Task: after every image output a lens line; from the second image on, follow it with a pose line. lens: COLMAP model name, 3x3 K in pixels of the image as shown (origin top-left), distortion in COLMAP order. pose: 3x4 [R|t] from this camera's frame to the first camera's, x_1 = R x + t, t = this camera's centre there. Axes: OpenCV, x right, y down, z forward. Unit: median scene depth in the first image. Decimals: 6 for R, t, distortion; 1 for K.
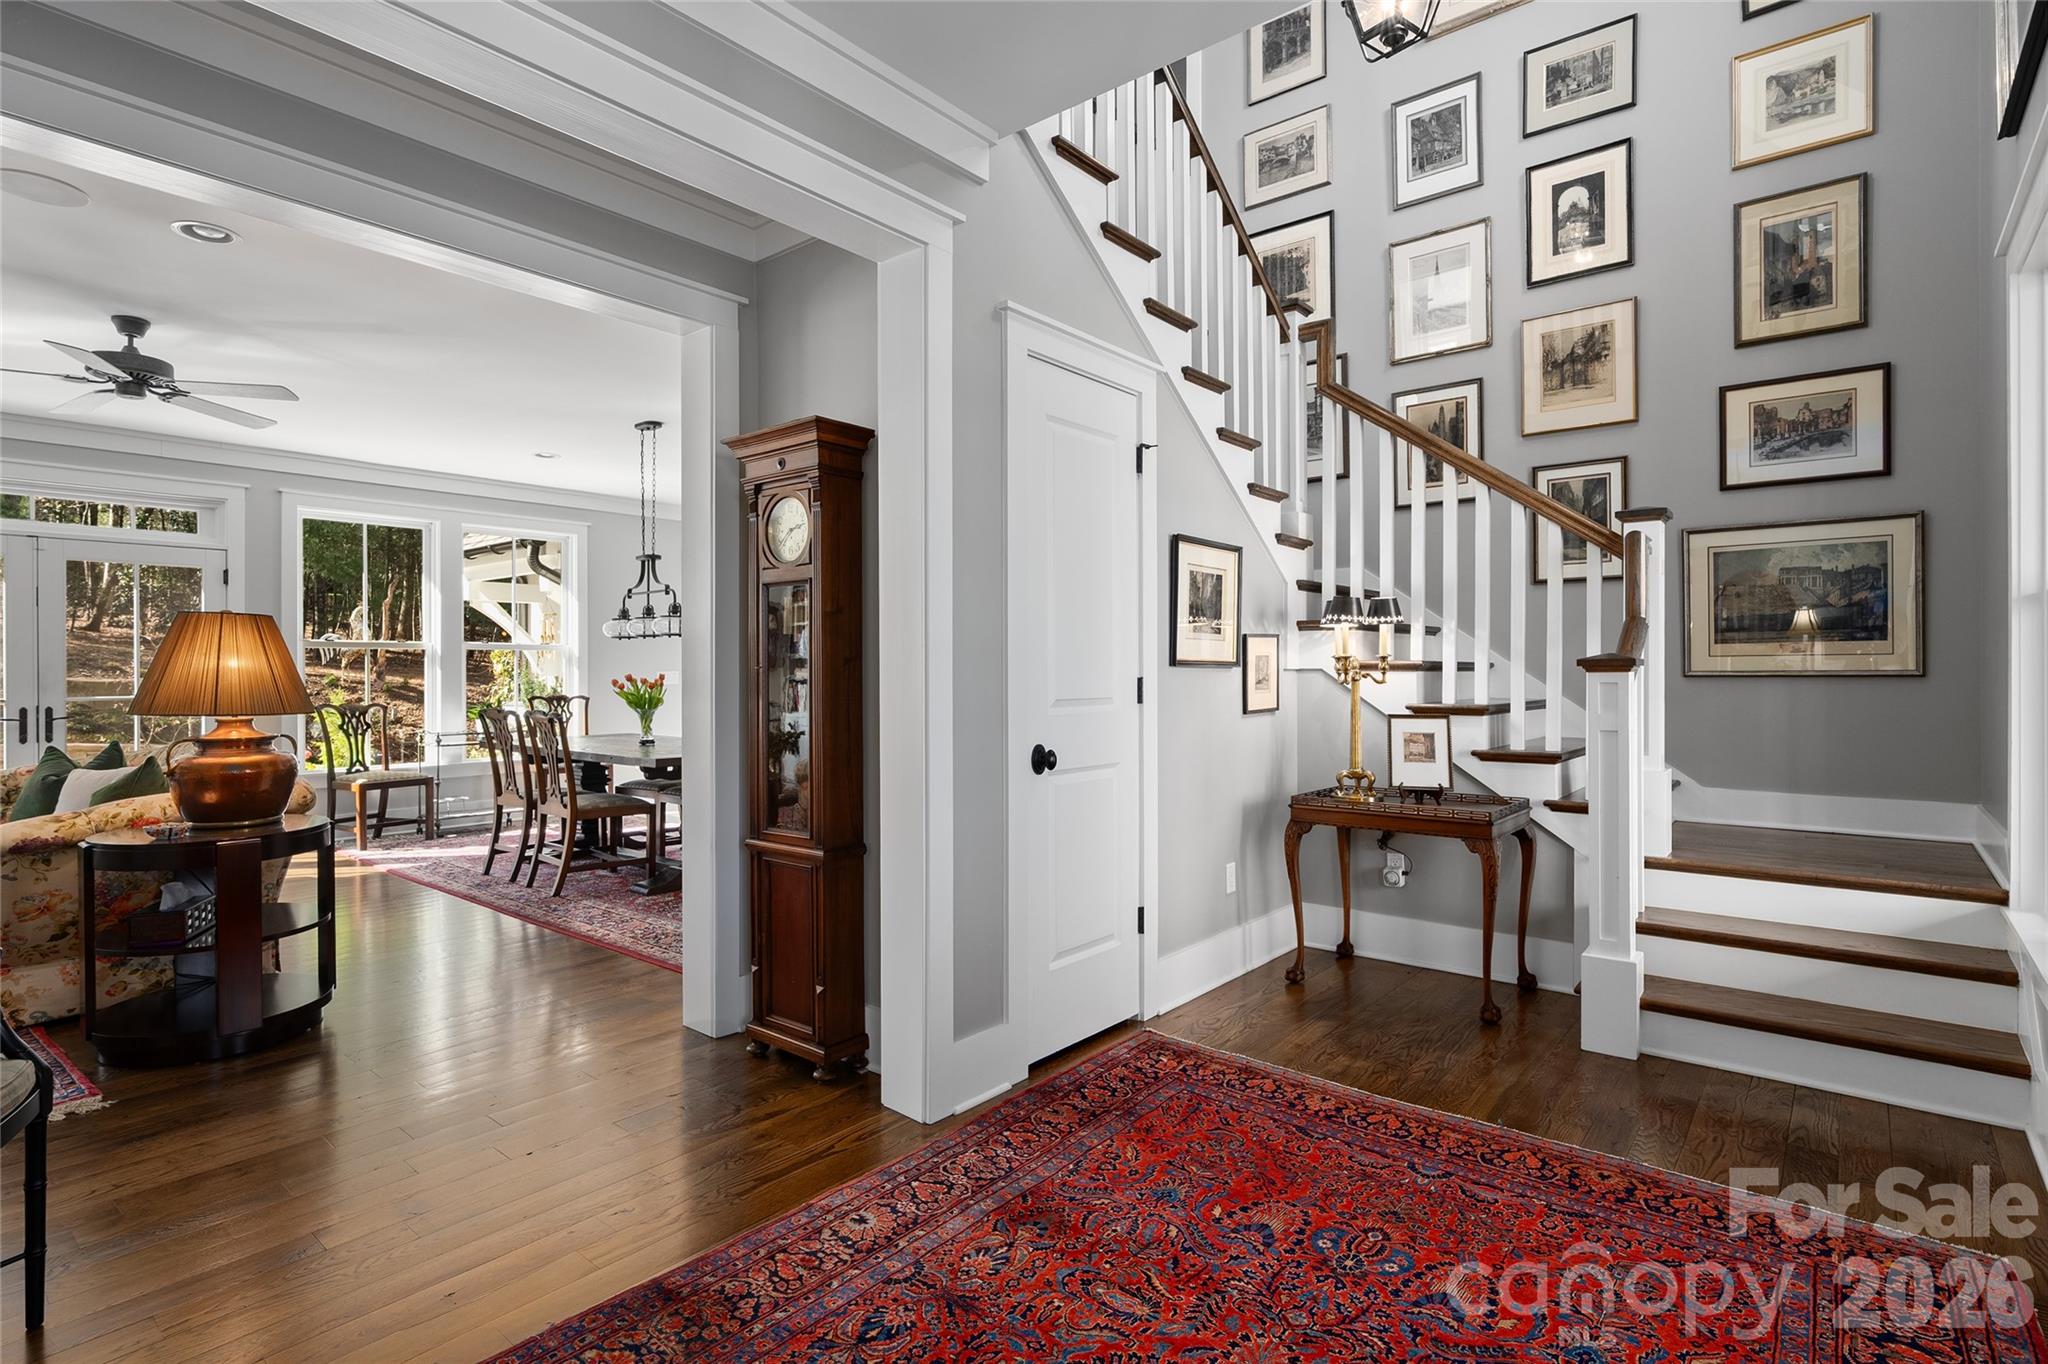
lens RADIAL K [[962.0, 0, 1024.3], [0, 962.0, 669.8], [0, 0, 1]] dist [-0.000390, -0.000022]
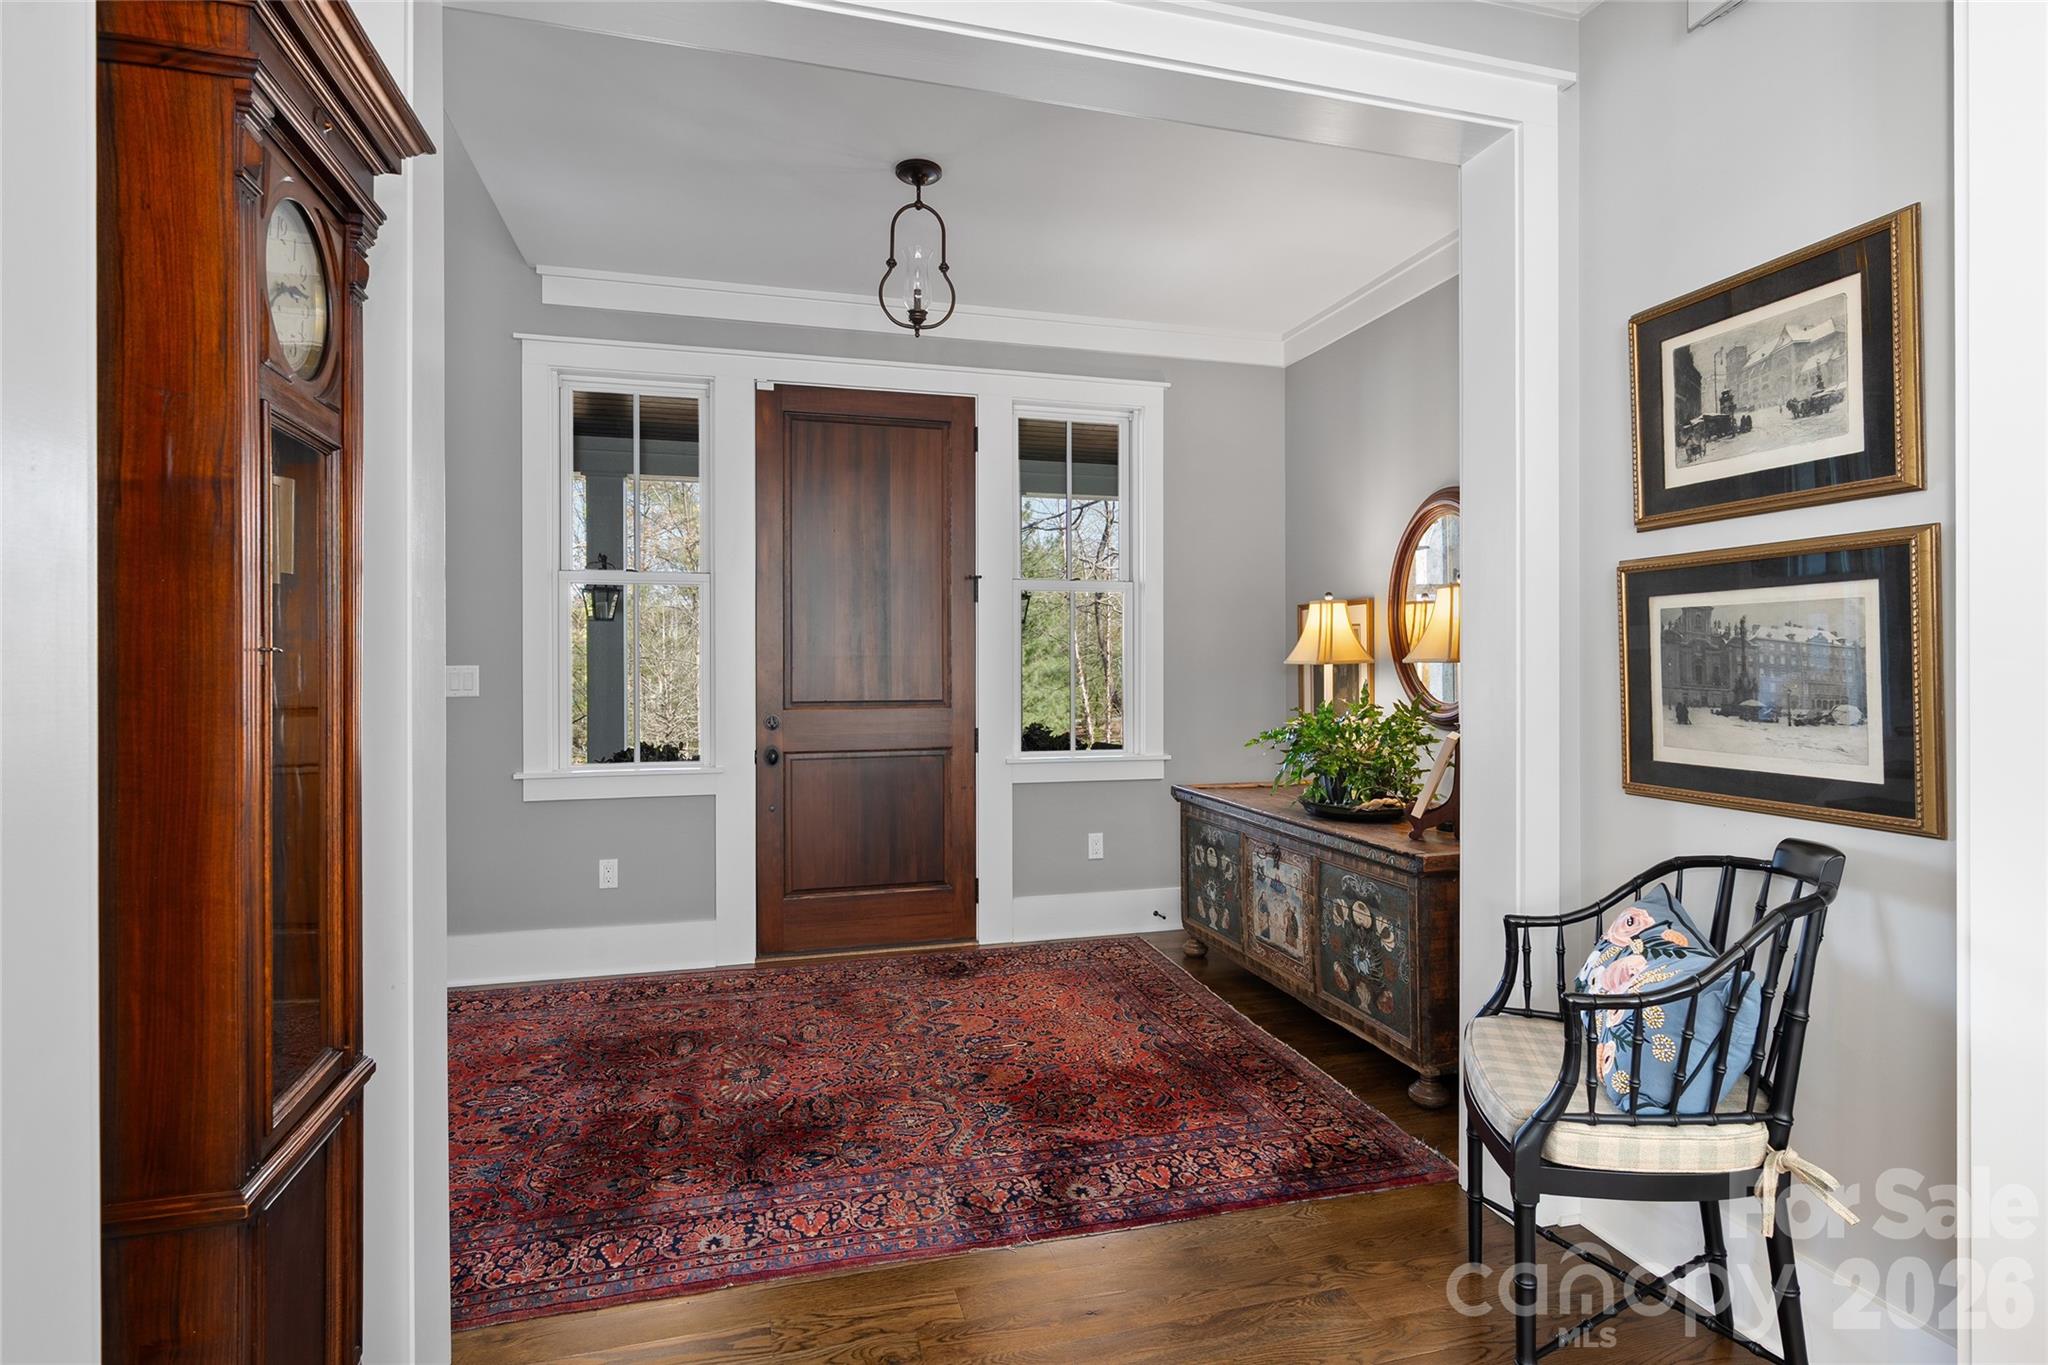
lens RADIAL K [[962.0, 0, 1024.3], [0, 962.0, 670.3], [0, 0, 1]] dist [-0.000390, -0.000022]
pose [[-0.810044, 0.005261, 0.586345, -1.028824], [0.006822, 0.999977, 0.000452, 0.020147], [-0.586329, 0.004366, -0.810061, 1.683998]]
